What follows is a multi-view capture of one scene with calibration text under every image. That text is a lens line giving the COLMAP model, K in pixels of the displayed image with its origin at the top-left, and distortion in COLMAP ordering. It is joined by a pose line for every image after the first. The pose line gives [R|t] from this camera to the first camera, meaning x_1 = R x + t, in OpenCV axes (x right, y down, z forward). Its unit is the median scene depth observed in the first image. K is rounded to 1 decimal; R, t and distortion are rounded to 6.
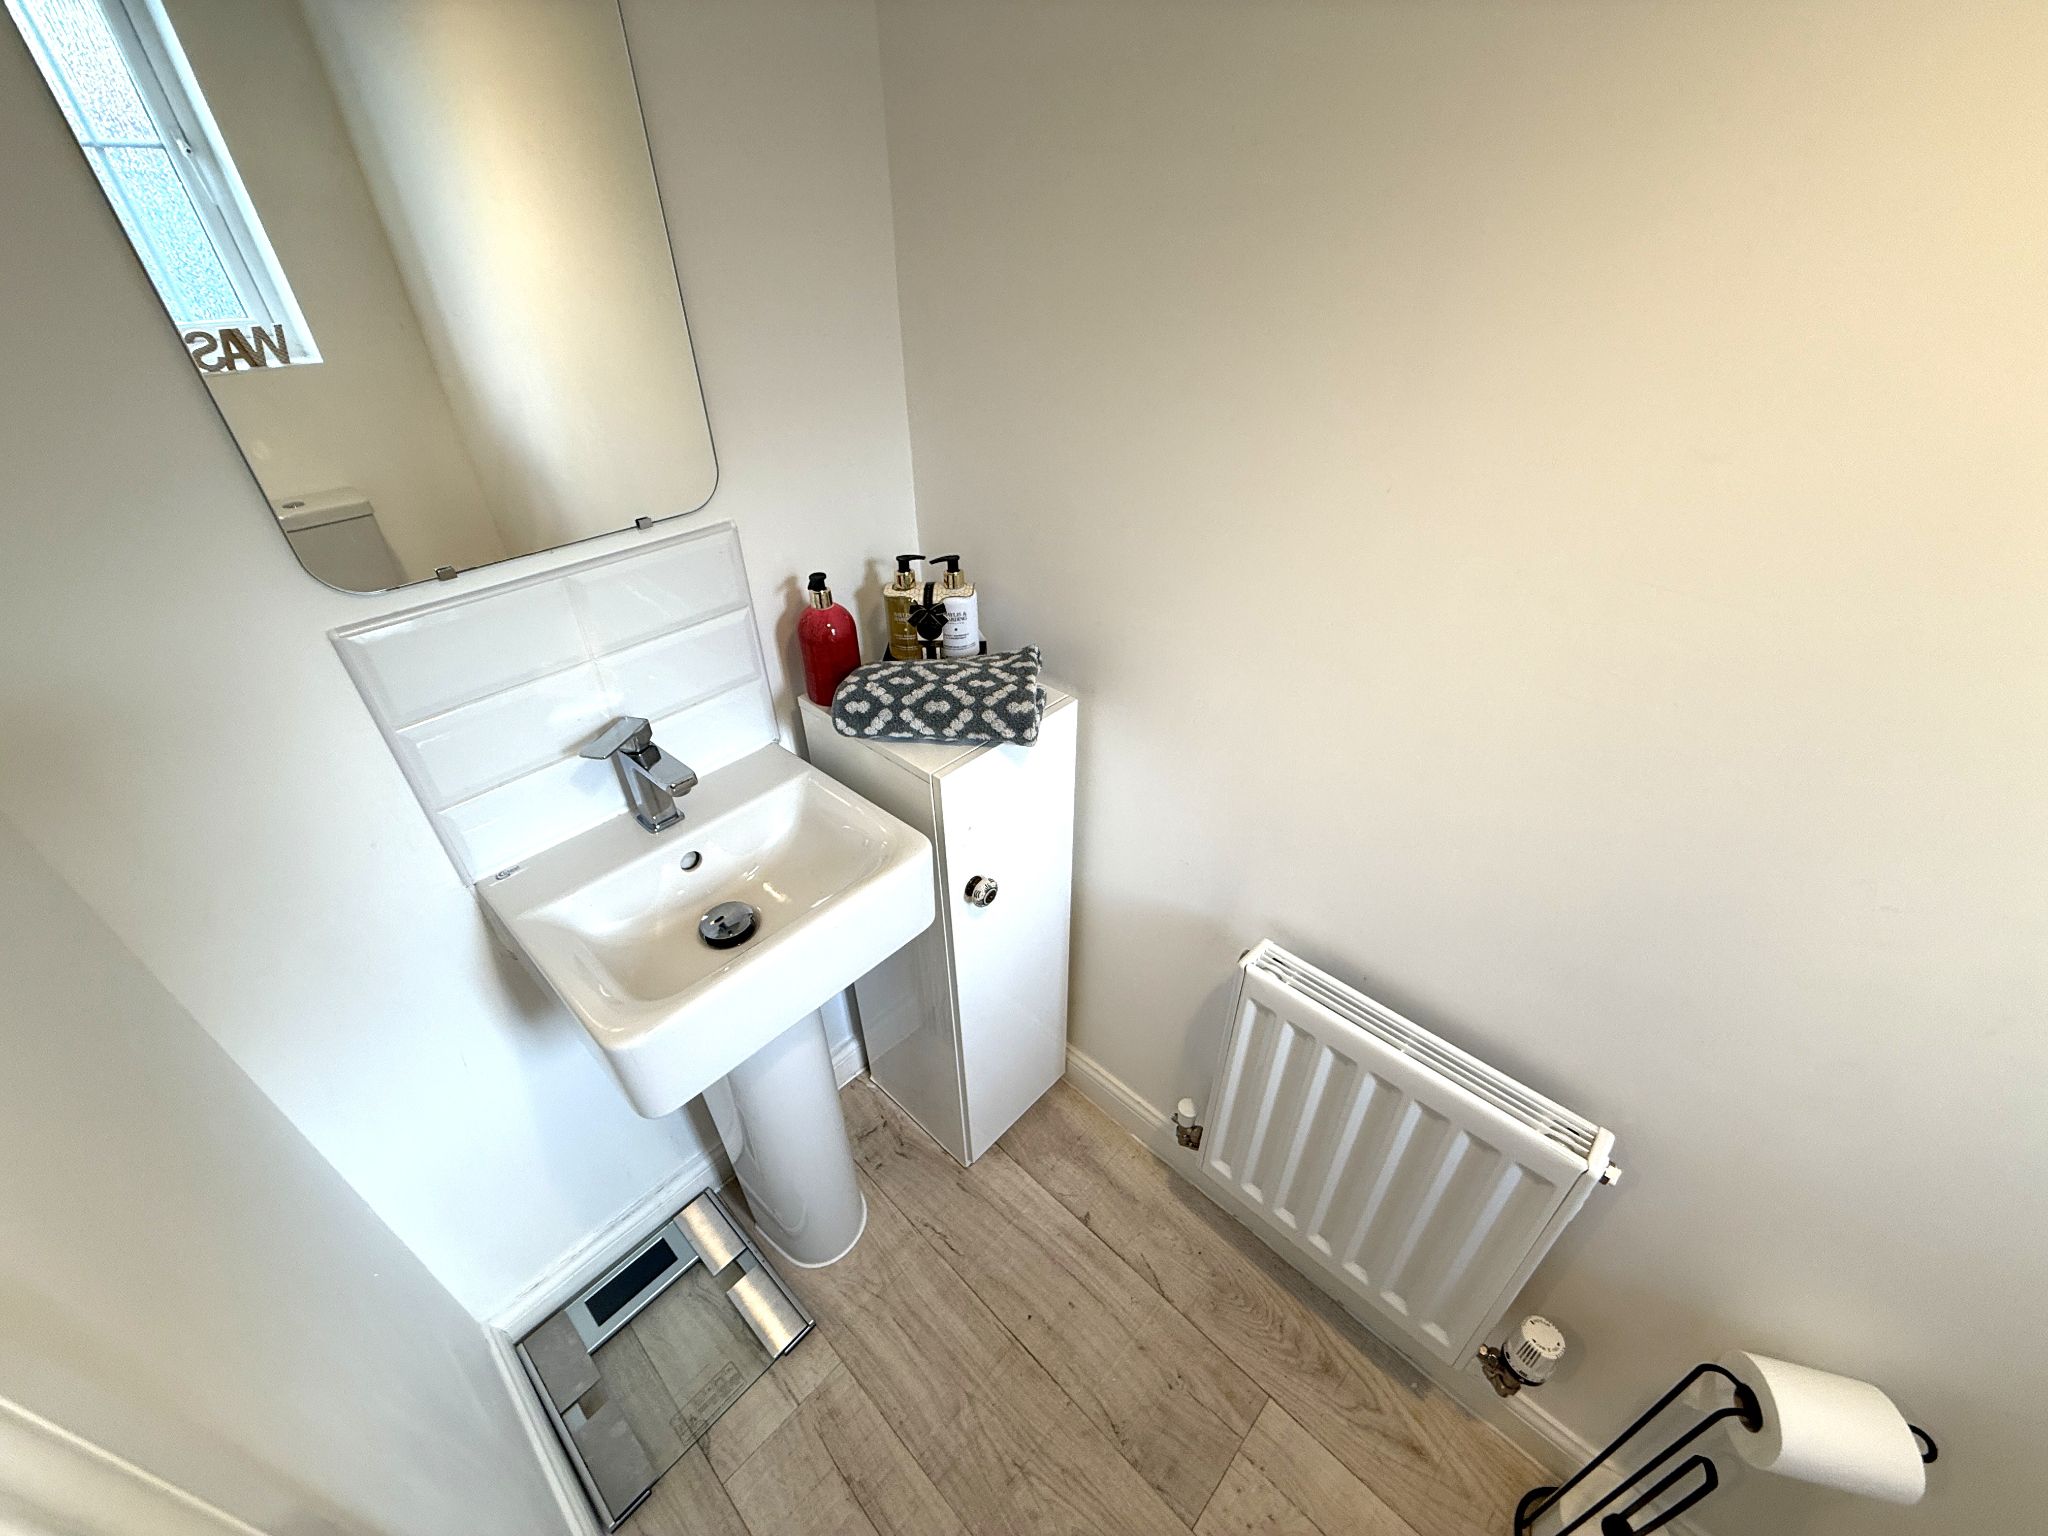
lens RADIAL K [[811.4, 0, 1016.7], [0, 811.4, 765.8], [0, 0, 1]] dist [-0.001473, 0.000127]
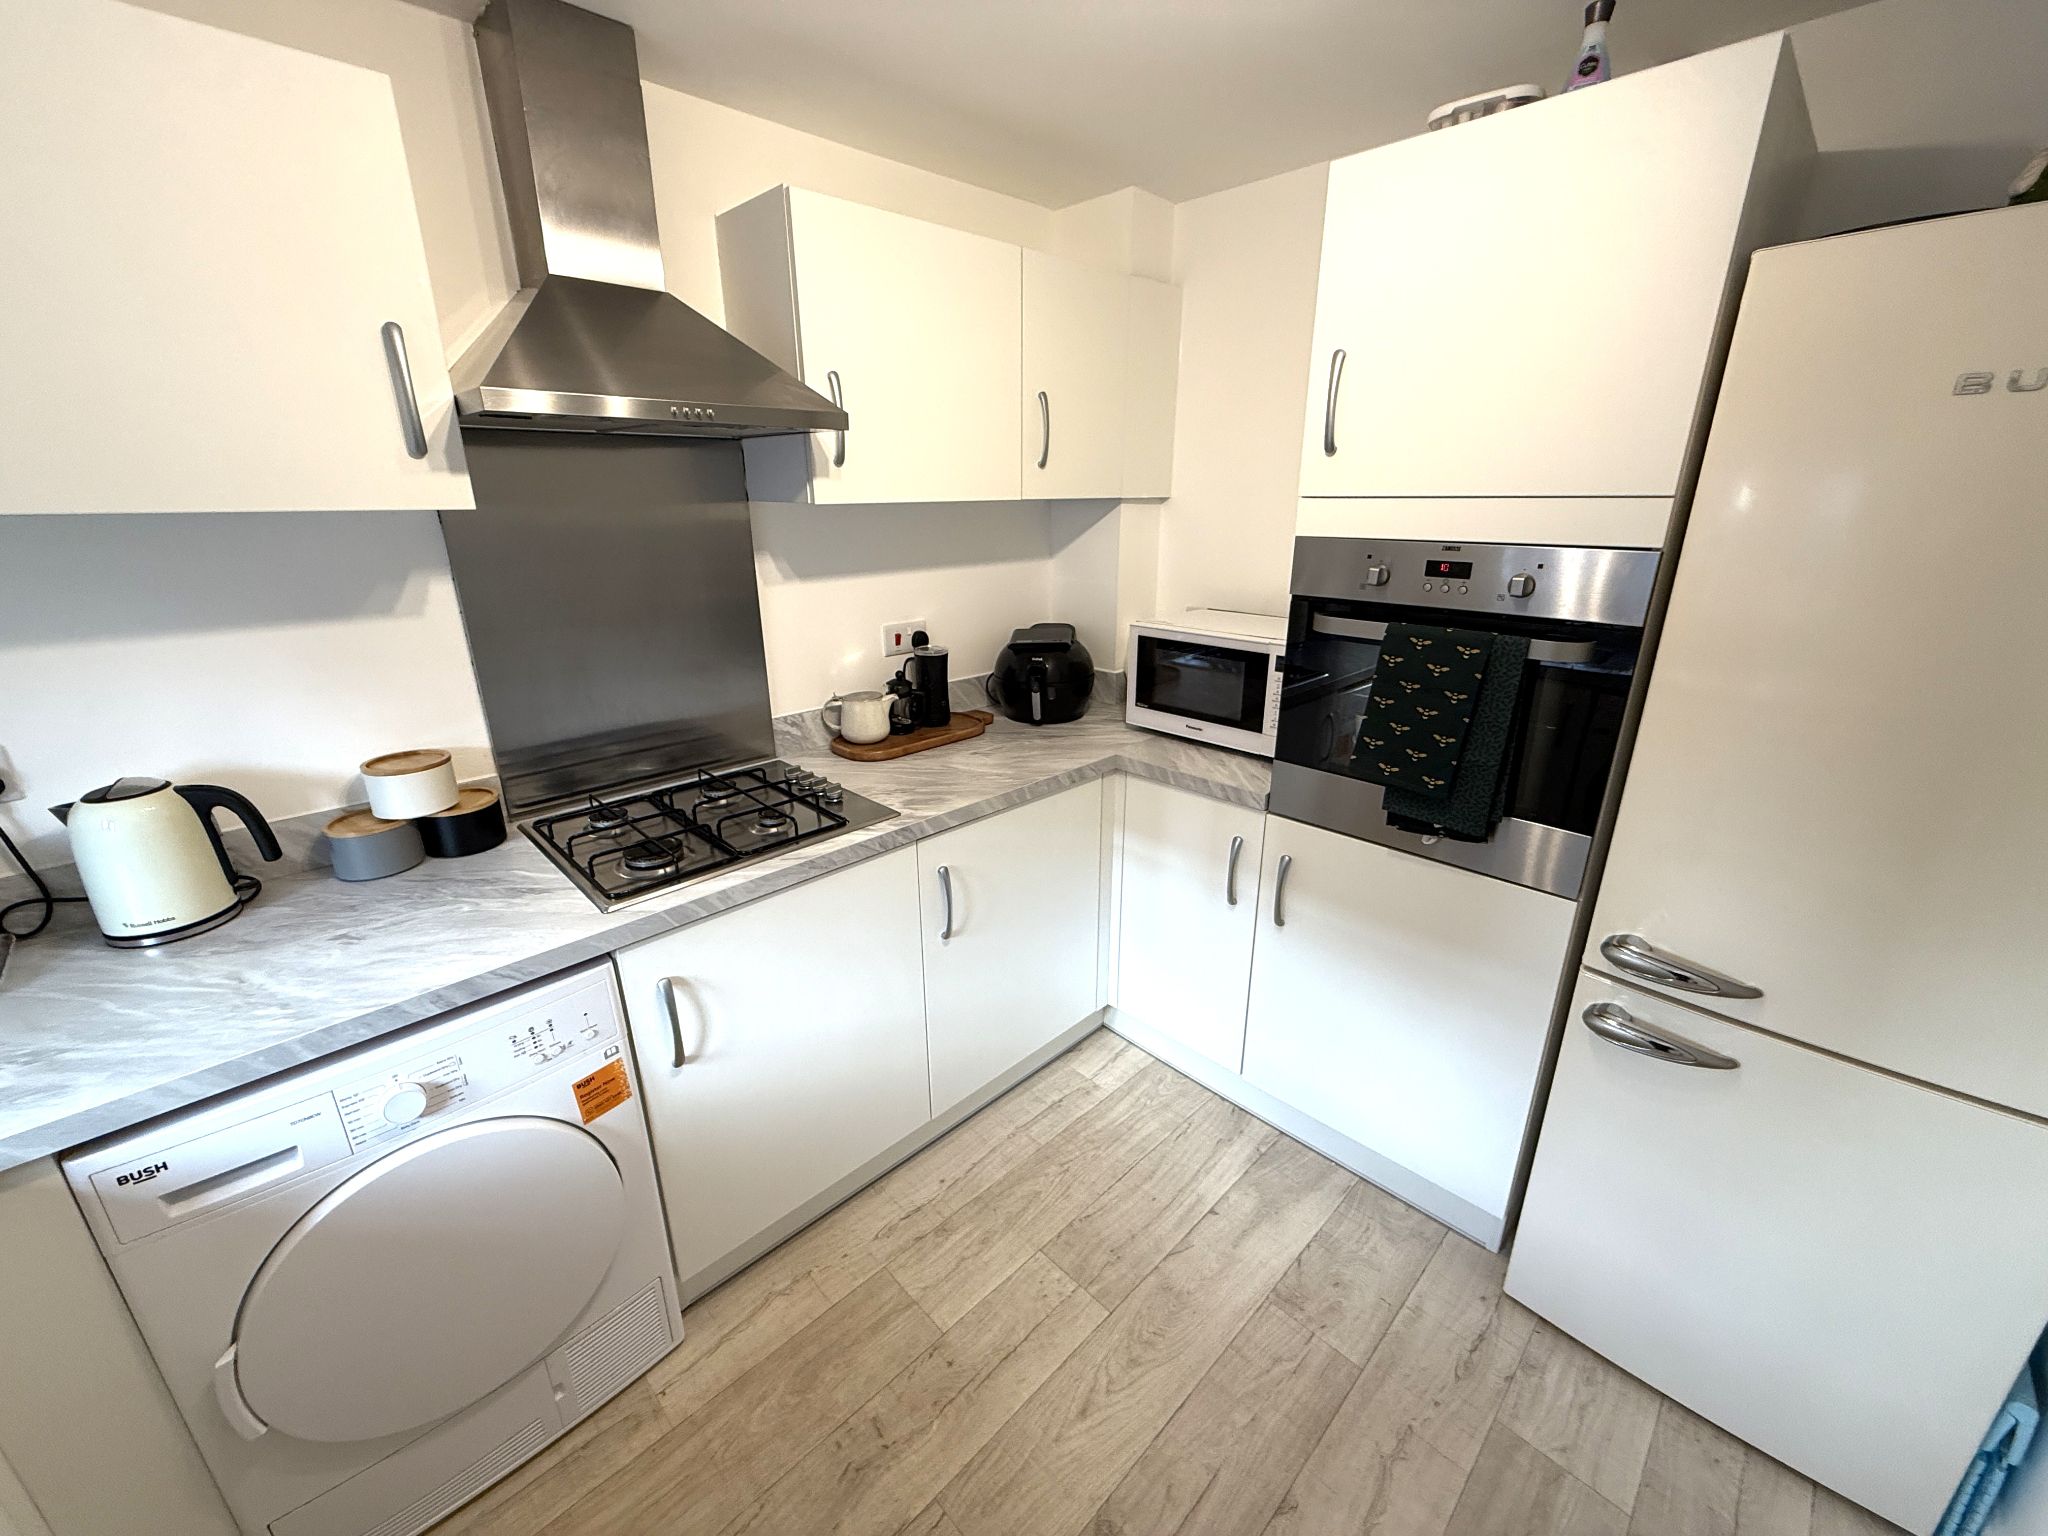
lens RADIAL K [[811.4, 0, 1016.7], [0, 811.4, 765.8], [0, 0, 1]] dist [-0.001473, 0.000127]
pose [[-0.038221, 0.327712, -0.944004, 1.395739], [-0.564947, 0.772139, 0.290923, -0.272188], [0.824241, 0.544432, 0.155628, 0.148376]]
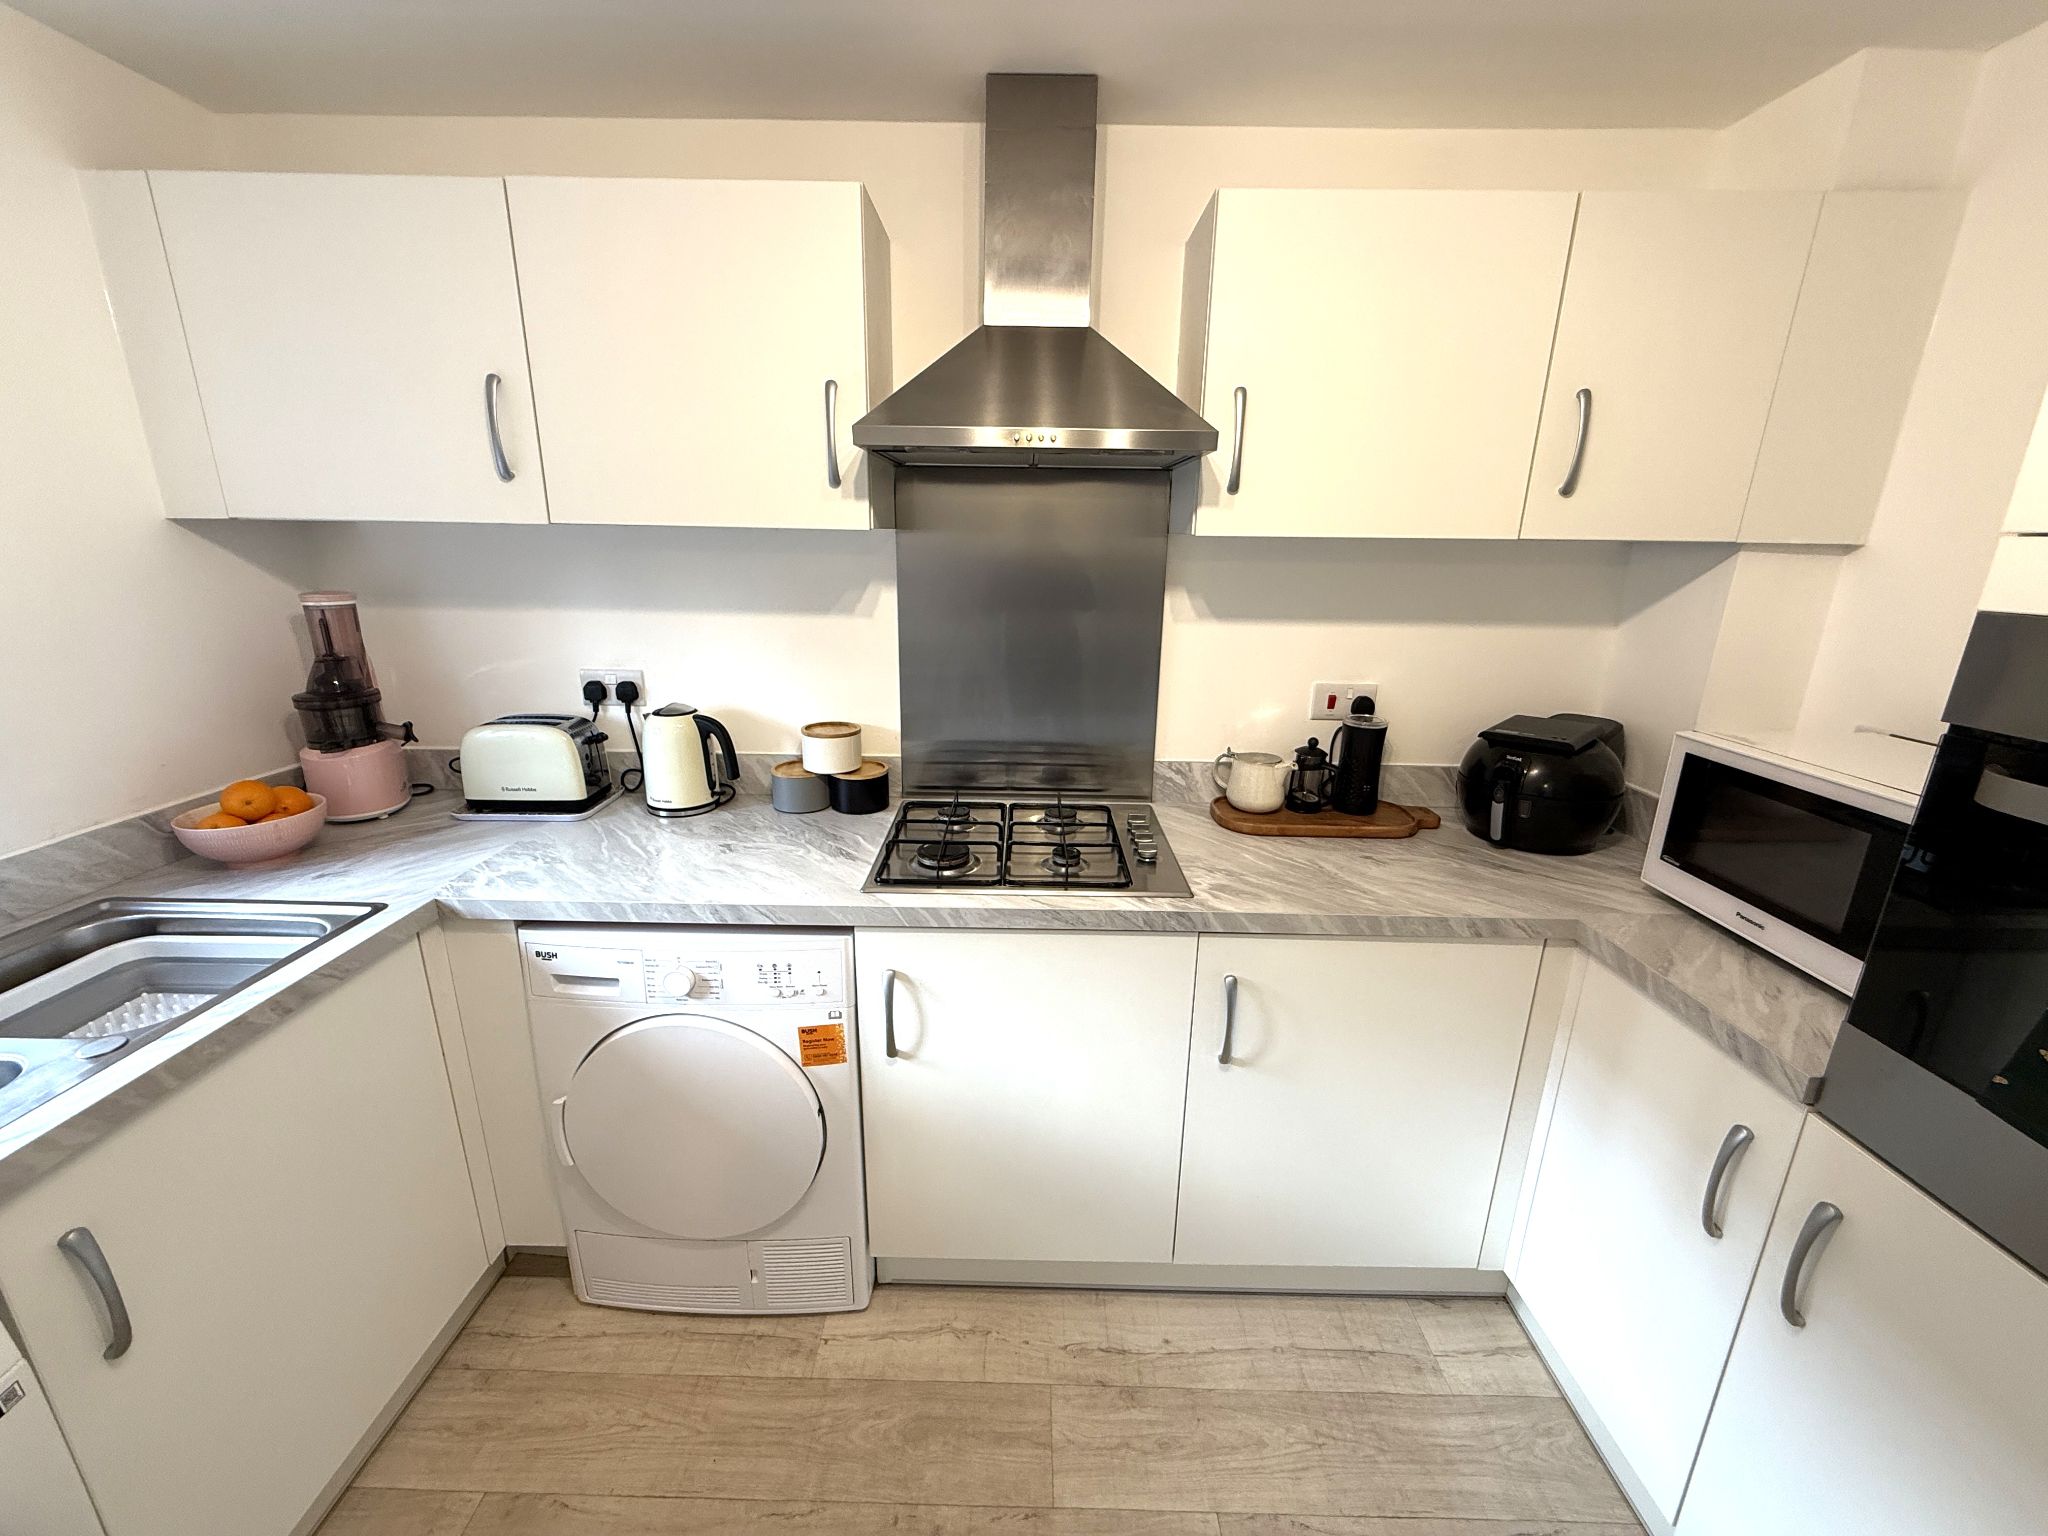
lens RADIAL K [[811.4, 0, 1016.7], [0, 811.4, 765.8], [0, 0, 1]] dist [-0.001473, 0.000127]
pose [[-0.732332, 0.181092, -0.656427, 1.006713], [-0.395978, 0.670990, 0.626876, -0.474475], [0.553978, 0.719012, -0.419679, 0.495202]]
